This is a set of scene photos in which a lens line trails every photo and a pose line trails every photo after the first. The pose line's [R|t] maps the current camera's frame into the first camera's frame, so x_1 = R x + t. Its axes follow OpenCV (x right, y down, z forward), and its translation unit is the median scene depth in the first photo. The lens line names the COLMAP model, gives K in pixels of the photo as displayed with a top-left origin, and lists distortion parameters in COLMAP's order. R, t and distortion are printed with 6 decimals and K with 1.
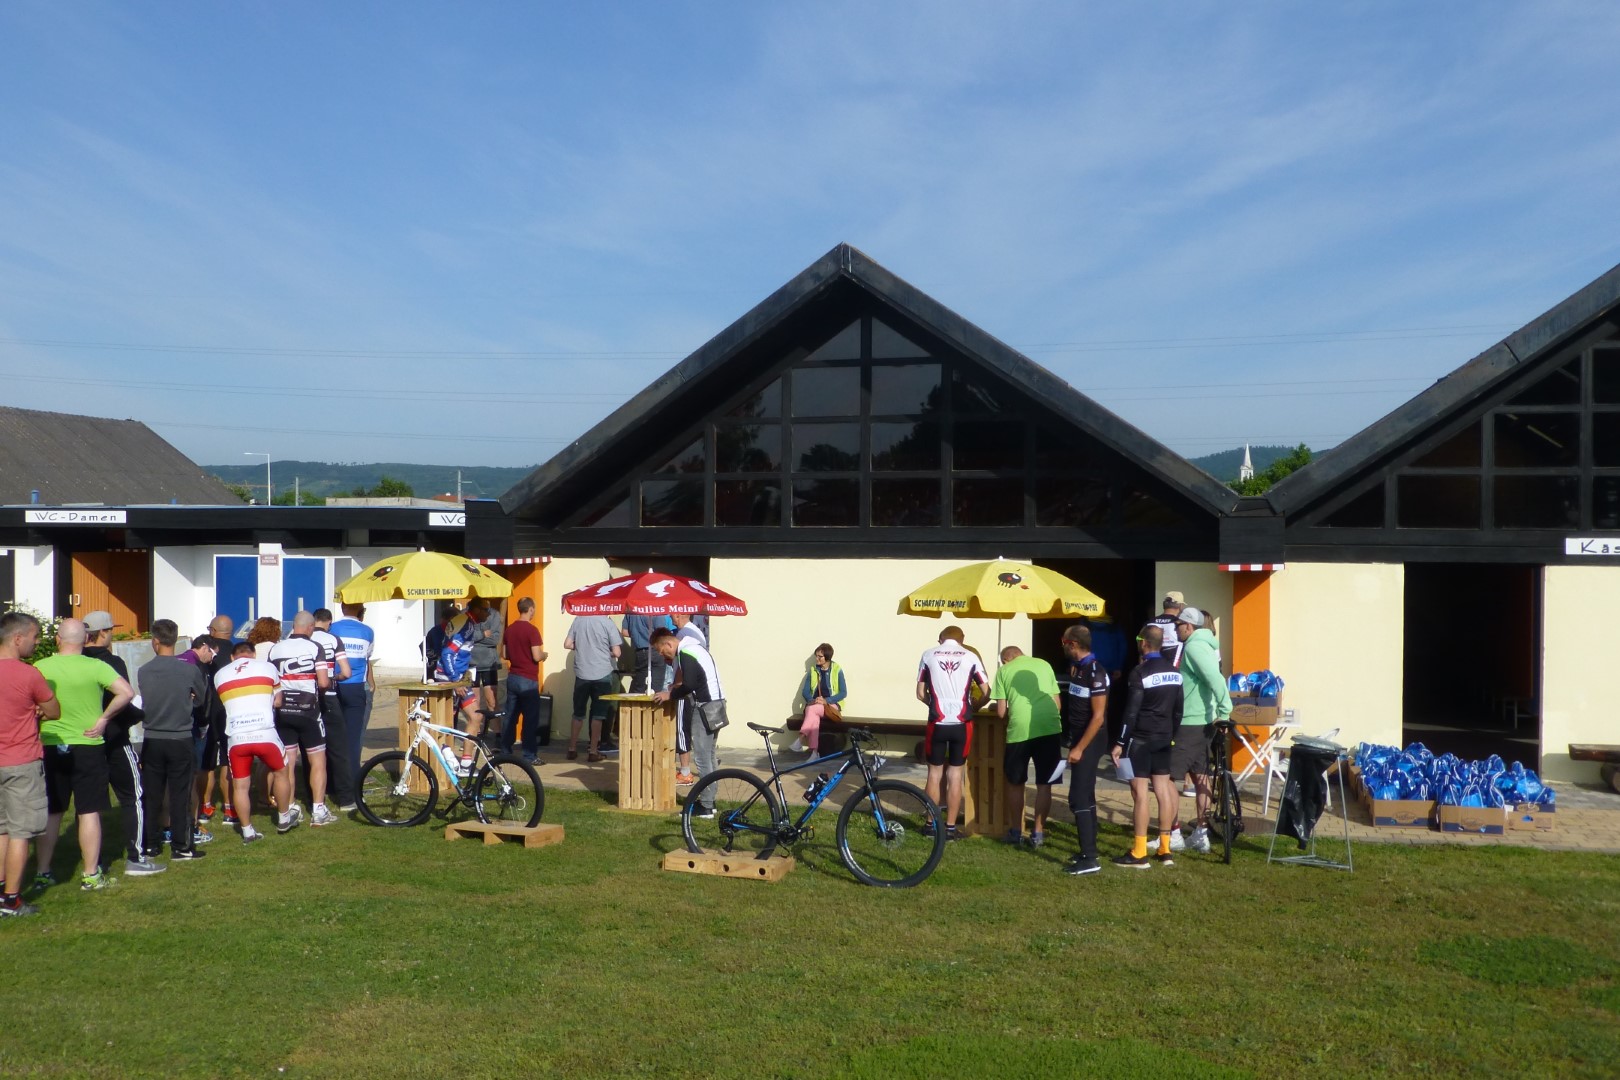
lens RADIAL K [[1504.2, 0, 869.5], [0, 1504.2, 543.4], [0, 0, 1]] dist [-0.046732, 0.019681]
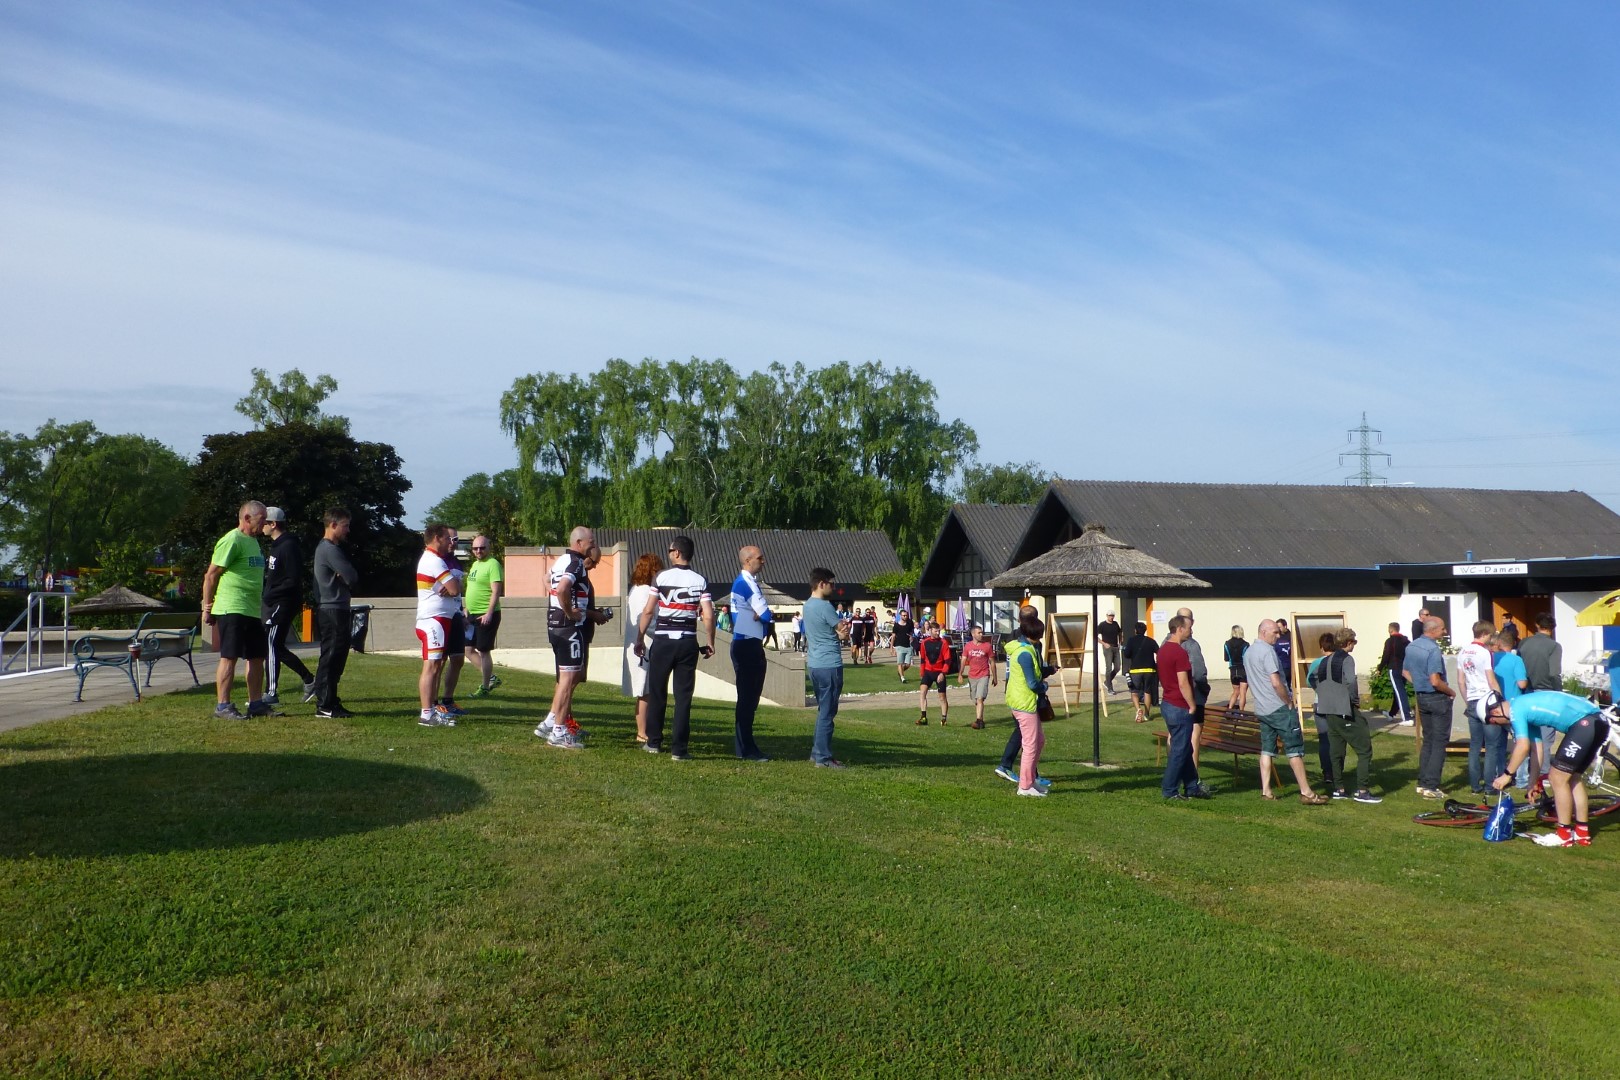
lens RADIAL K [[1232.6, 0, 810.0], [0, 1232.6, 540.0], [0, 0, 1]] dist [-0.005830, -0.032603]
pose [[0.468865, -0.049395, -0.881888, 0.196176], [0.005291, 0.998574, -0.053117, 0.015568], [0.883254, 0.020238, 0.468458, -0.010997]]
